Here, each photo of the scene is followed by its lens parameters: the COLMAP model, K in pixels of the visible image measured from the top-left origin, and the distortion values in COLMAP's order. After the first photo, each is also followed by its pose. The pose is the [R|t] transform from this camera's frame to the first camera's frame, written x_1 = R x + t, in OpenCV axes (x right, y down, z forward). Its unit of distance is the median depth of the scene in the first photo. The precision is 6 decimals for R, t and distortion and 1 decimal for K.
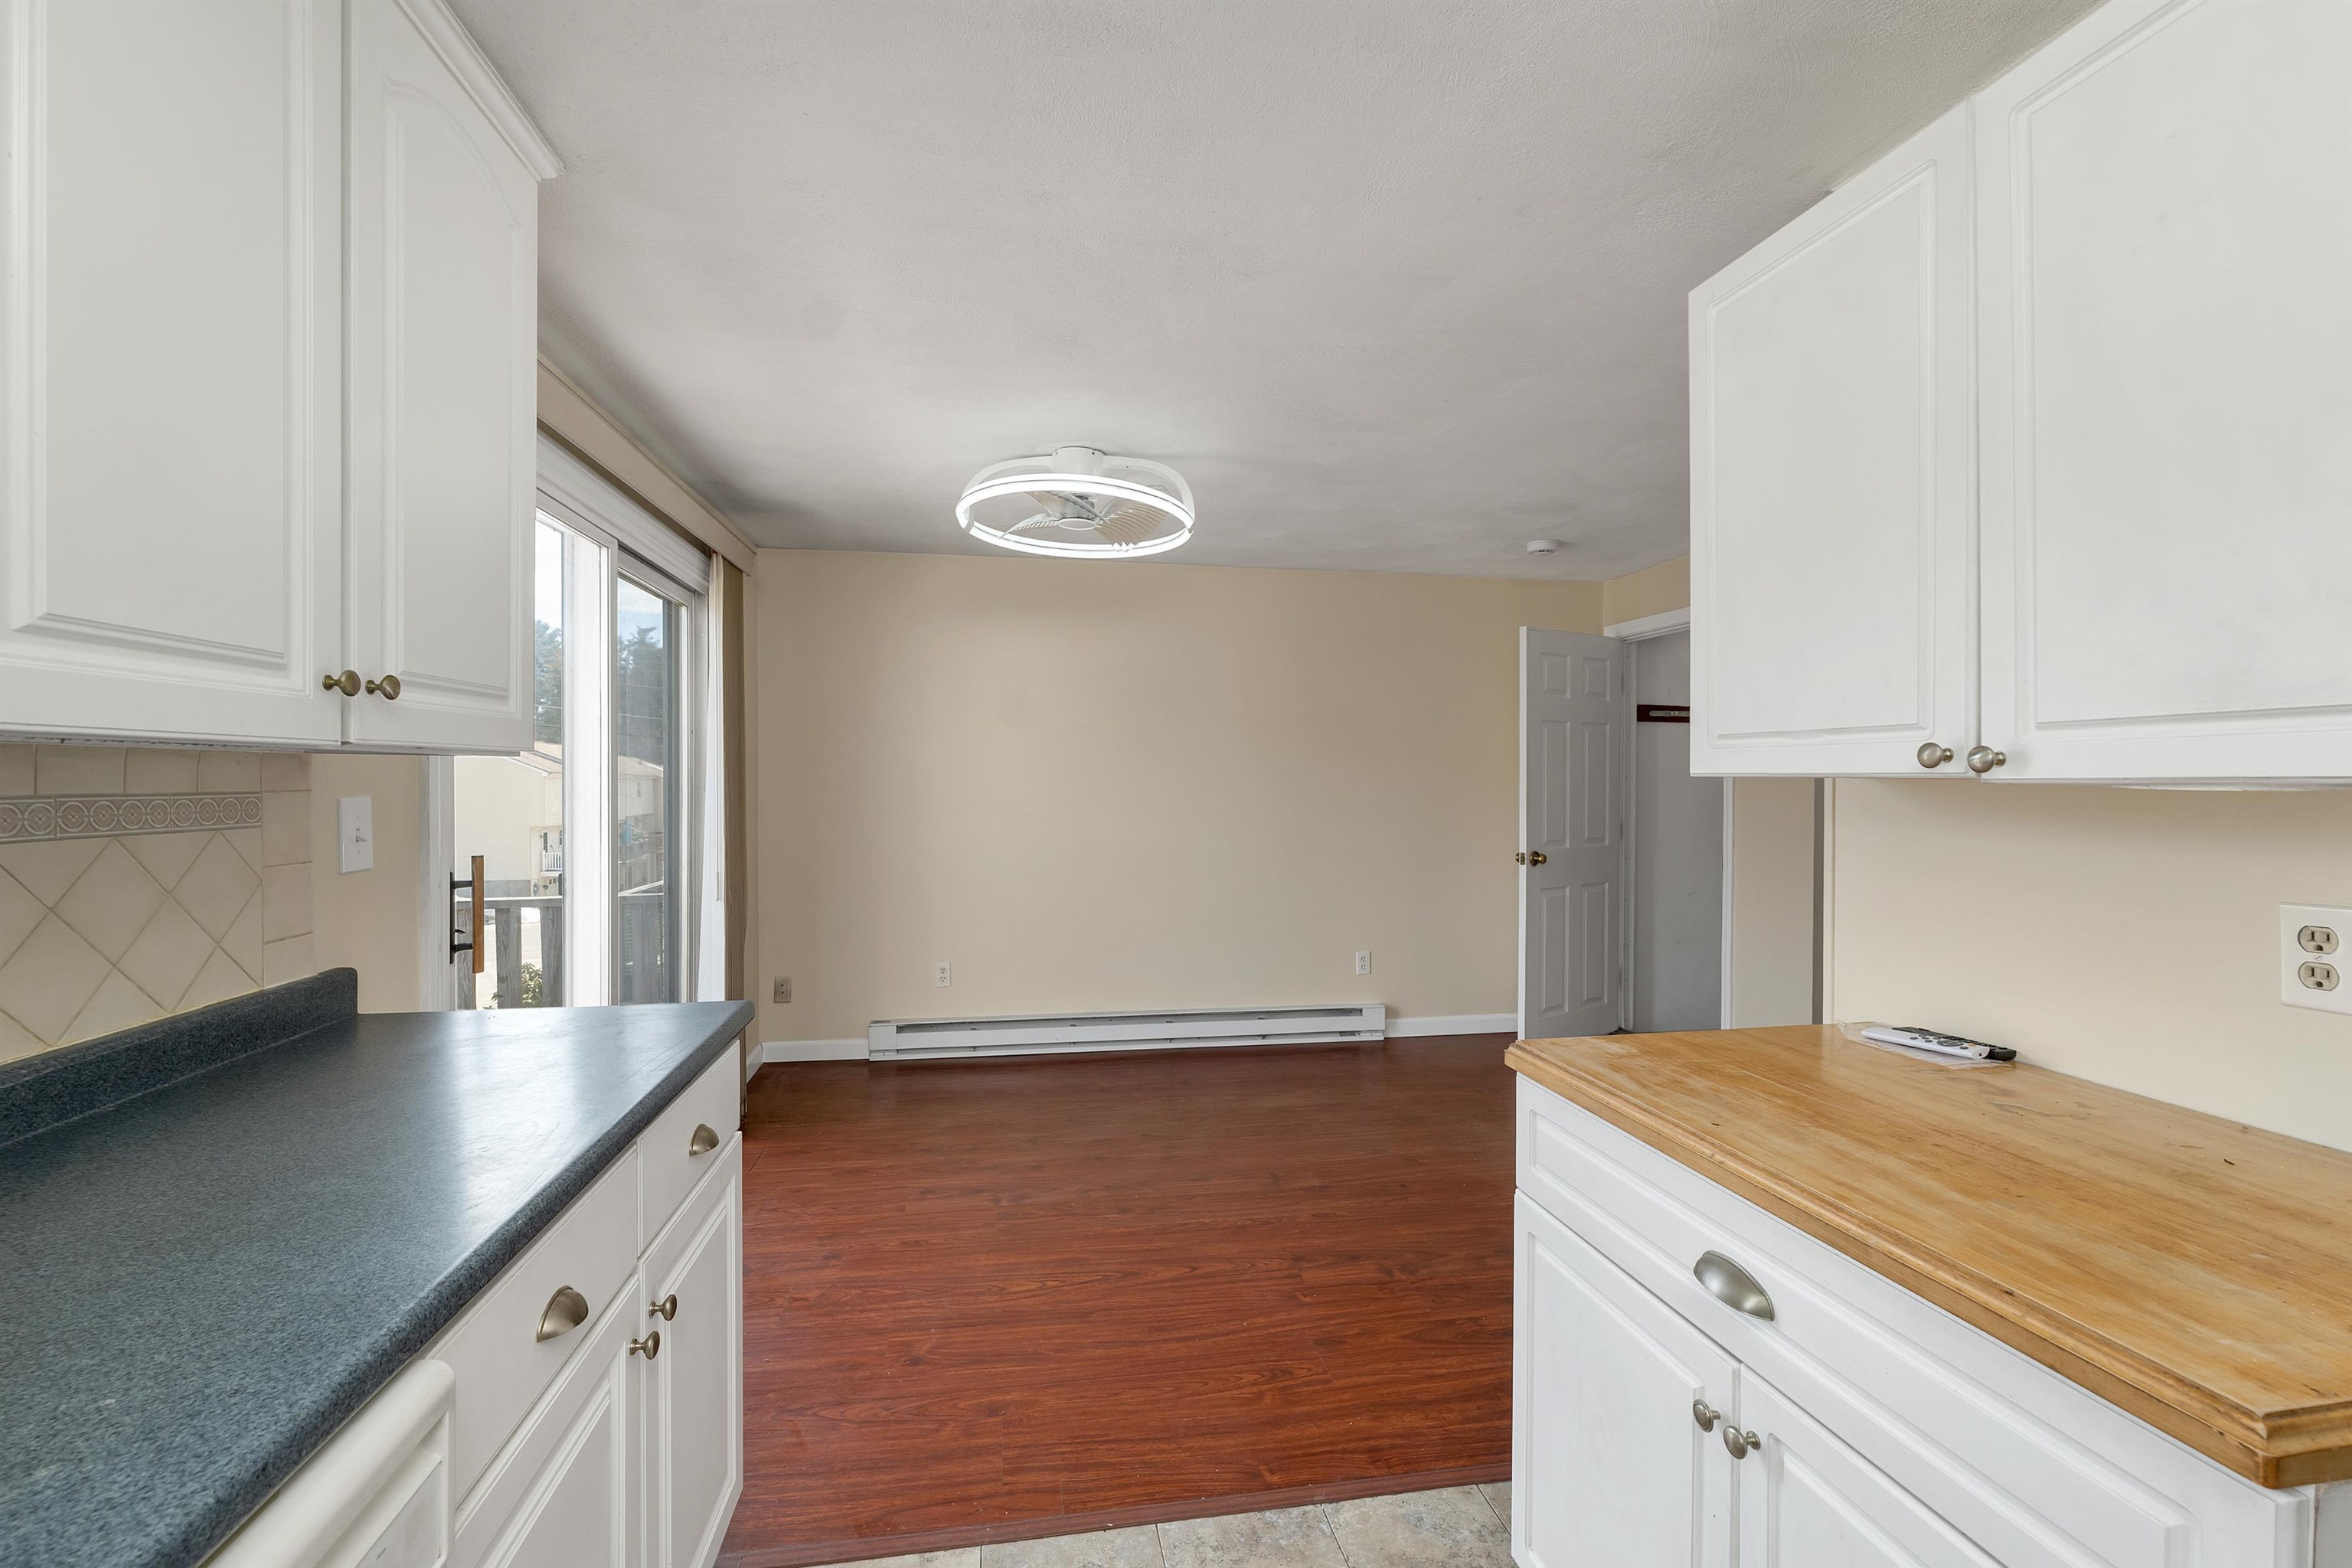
lens RADIAL K [[960.9, 0, 1134.9], [0, 960.9, 801.6], [0, 0, 1]] dist [0.002316, 0.001196]
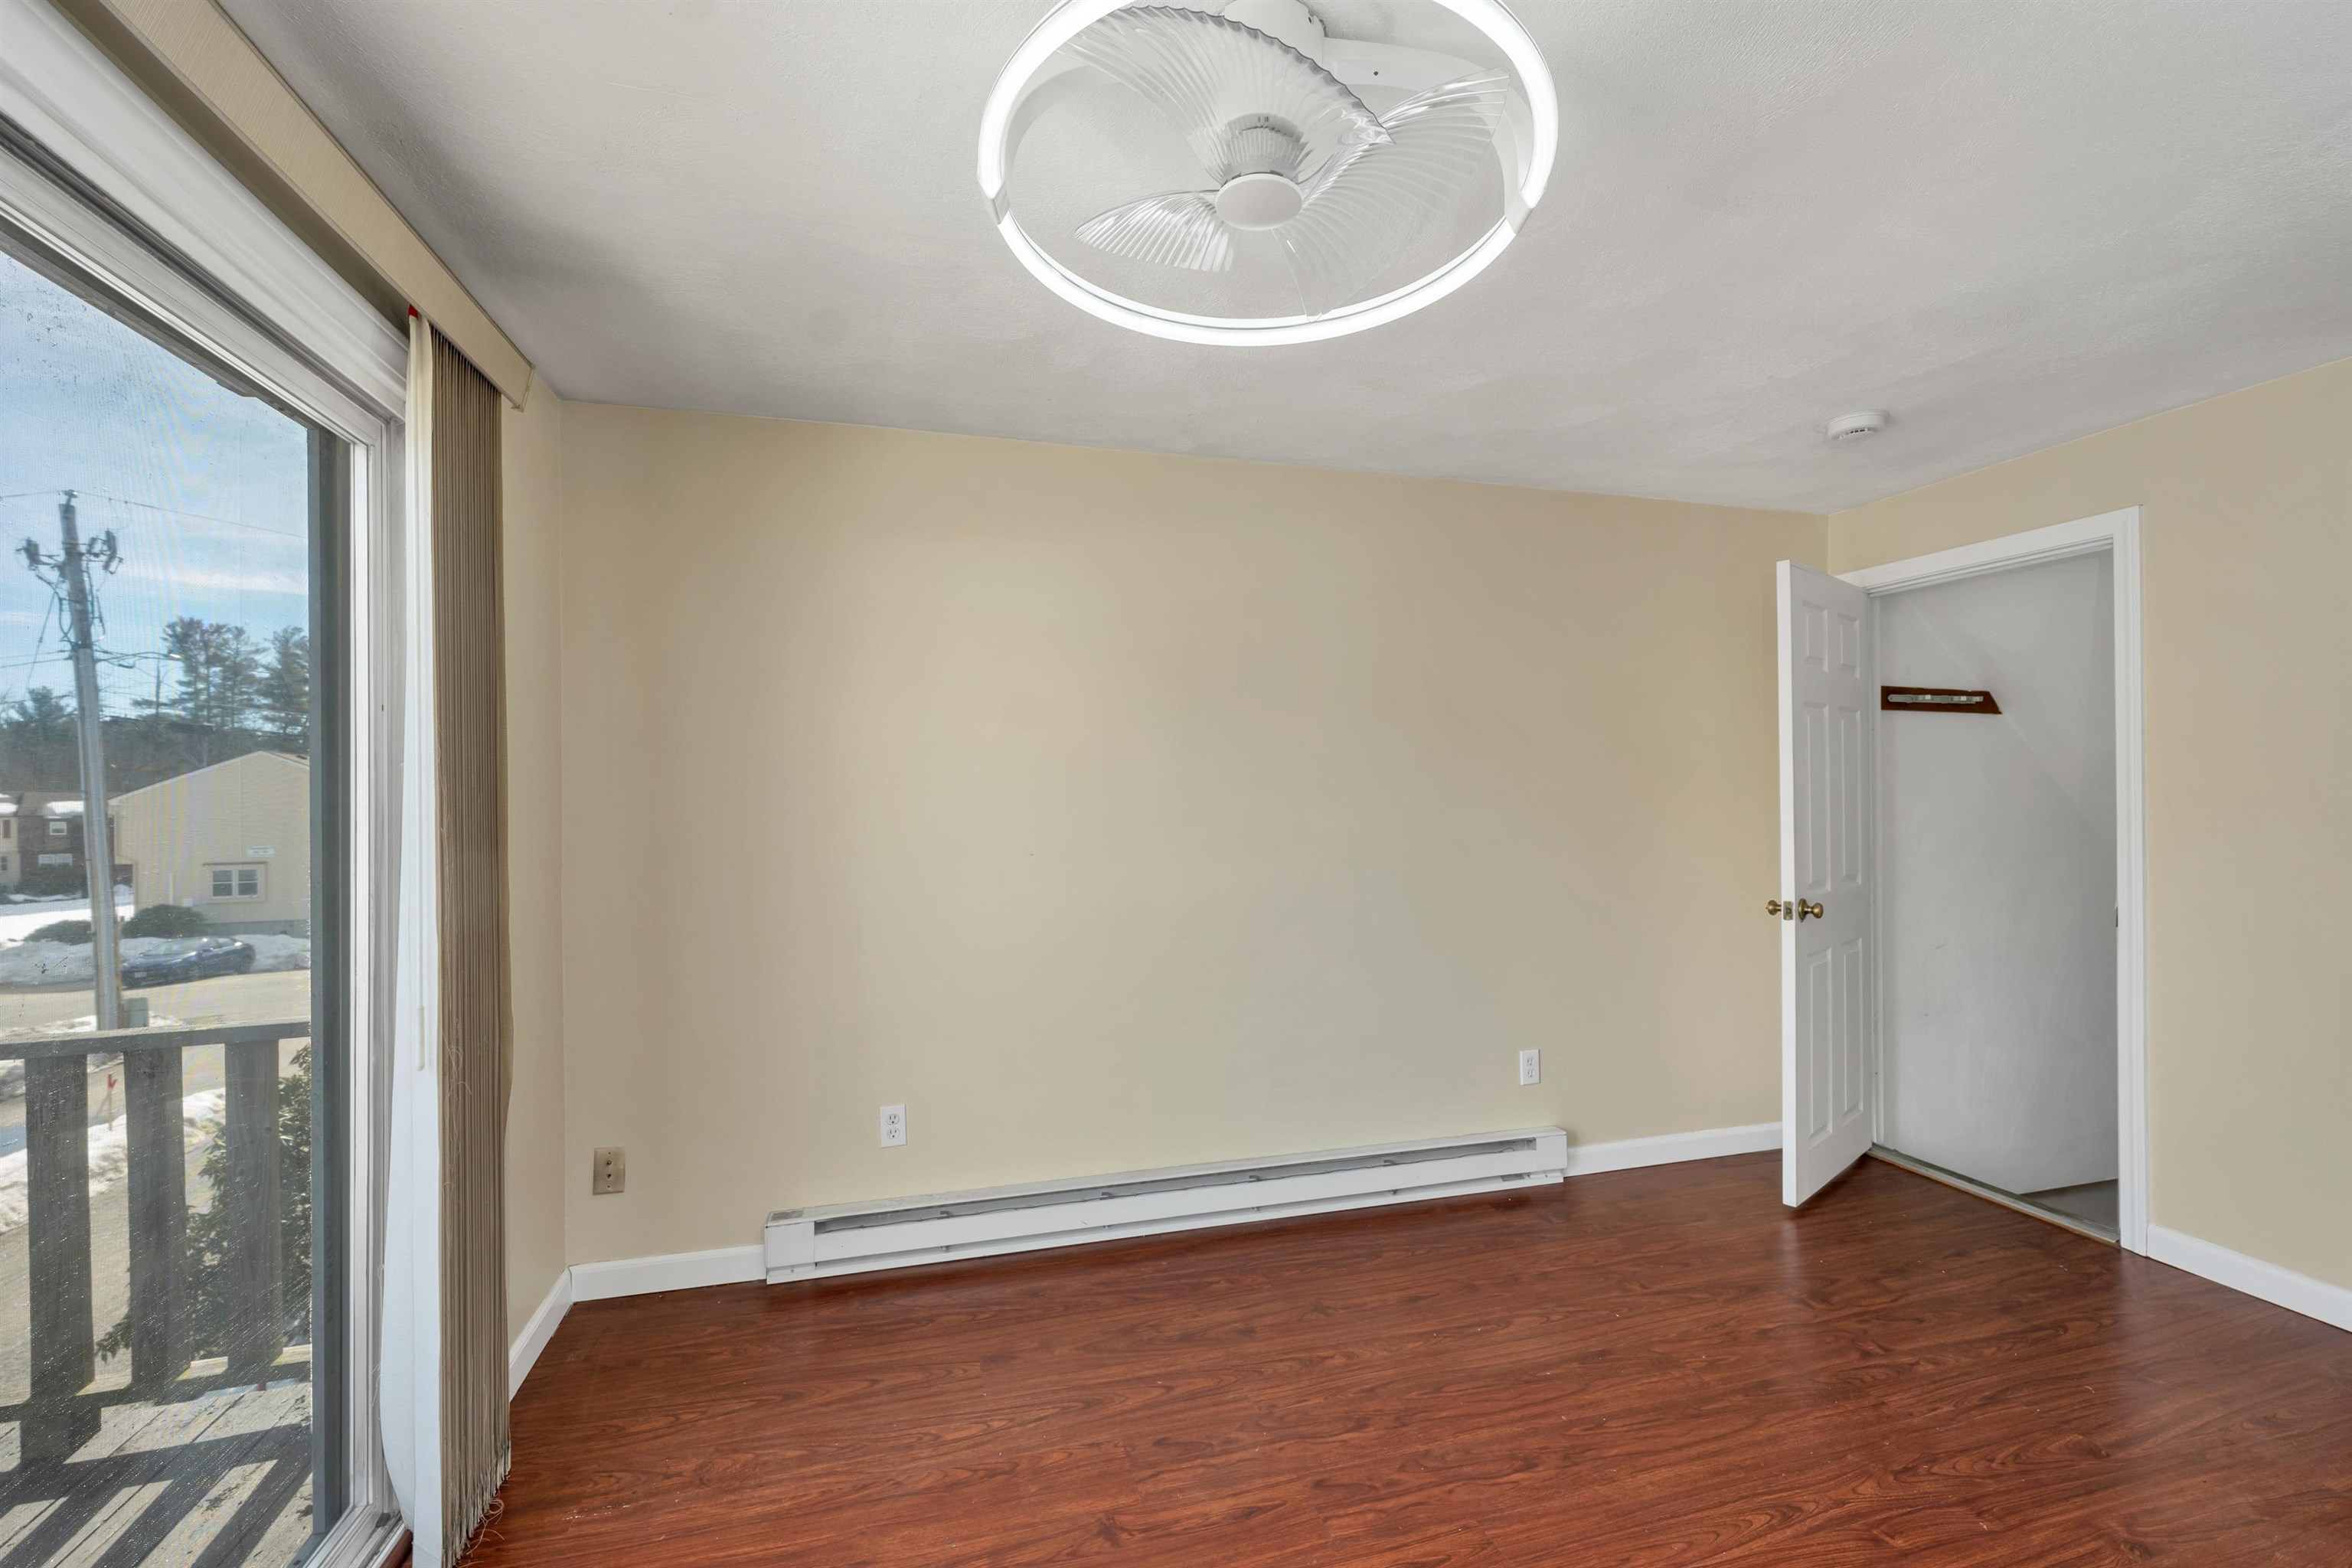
lens RADIAL K [[960.9, 0, 1140.0], [0, 960.9, 799.8], [0, 0, 1]] dist [0.002316, 0.001196]
pose [[0.994498, -0.011122, 0.104168, -0.127235], [0.013072, 0.999751, -0.018061, -0.012582], [-0.103941, 0.019323, 0.994396, 0.458048]]
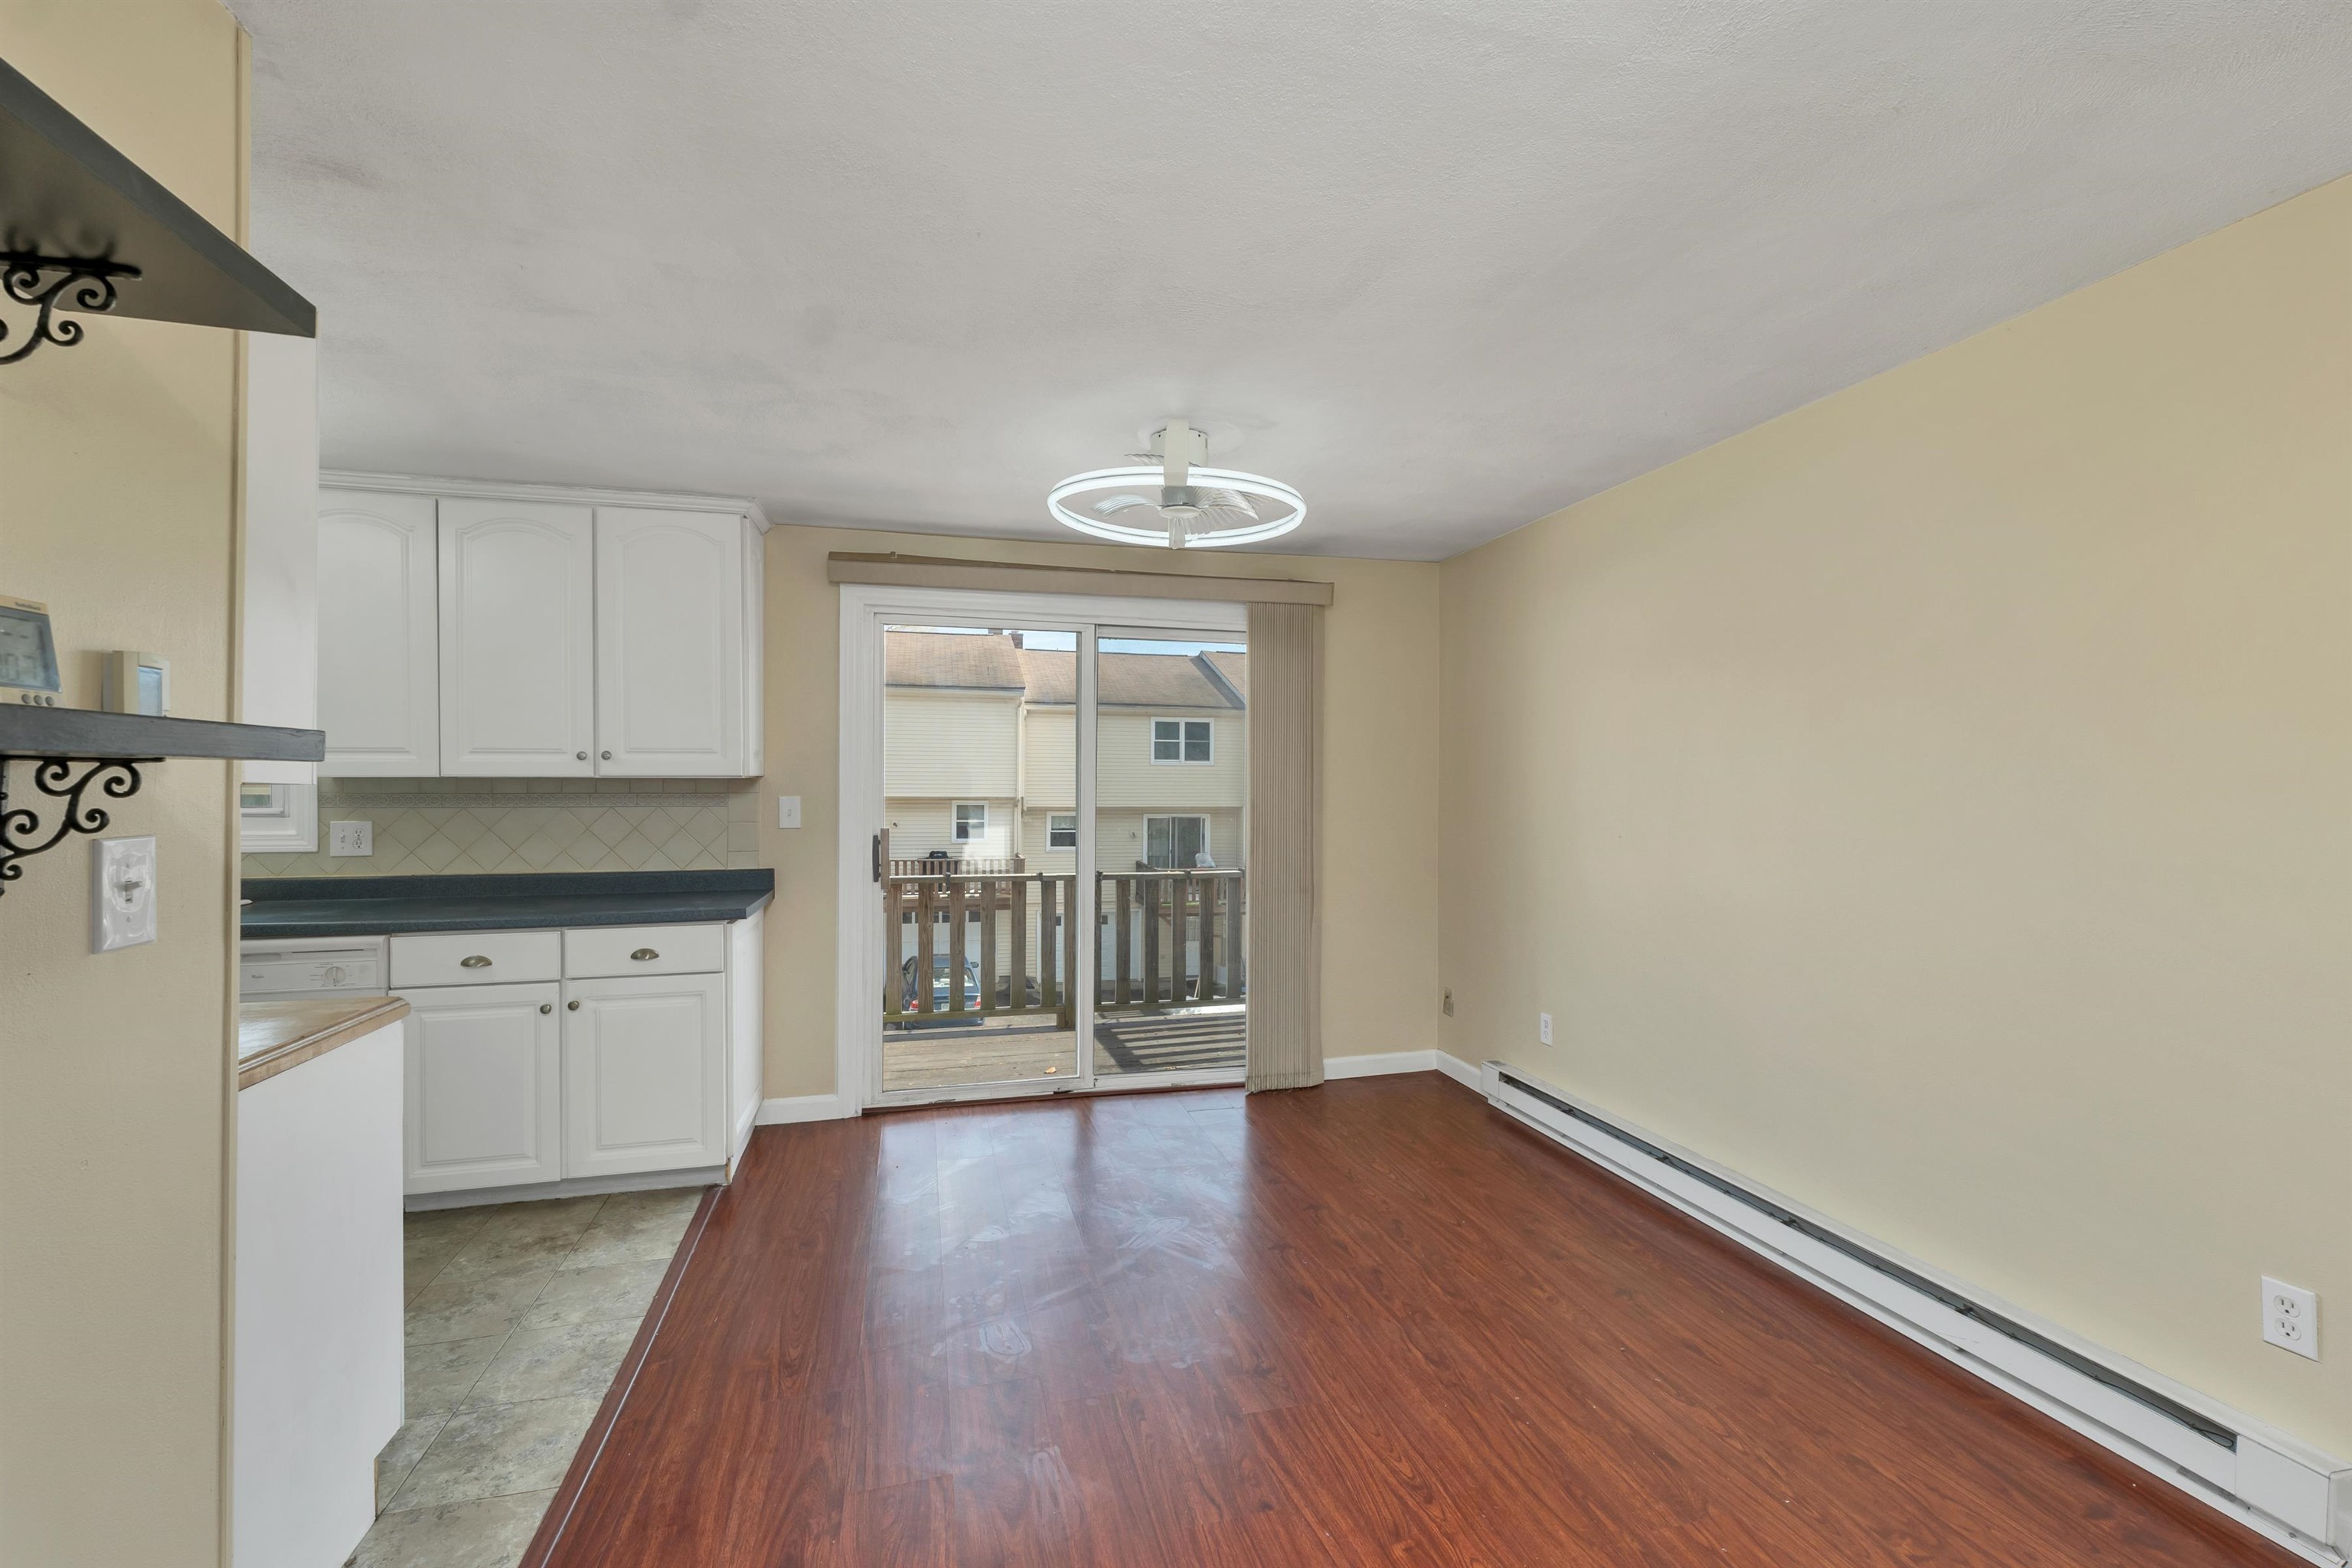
lens RADIAL K [[960.9, 0, 1197.6], [0, 960.9, 789.2], [0, 0, 1]] dist [0.002316, 0.001196]
pose [[0.126151, -0.002351, -0.992008, 0.679640], [-0.024373, 0.999688, -0.005469, -0.013672], [0.991712, 0.024868, 0.126054, 0.715776]]
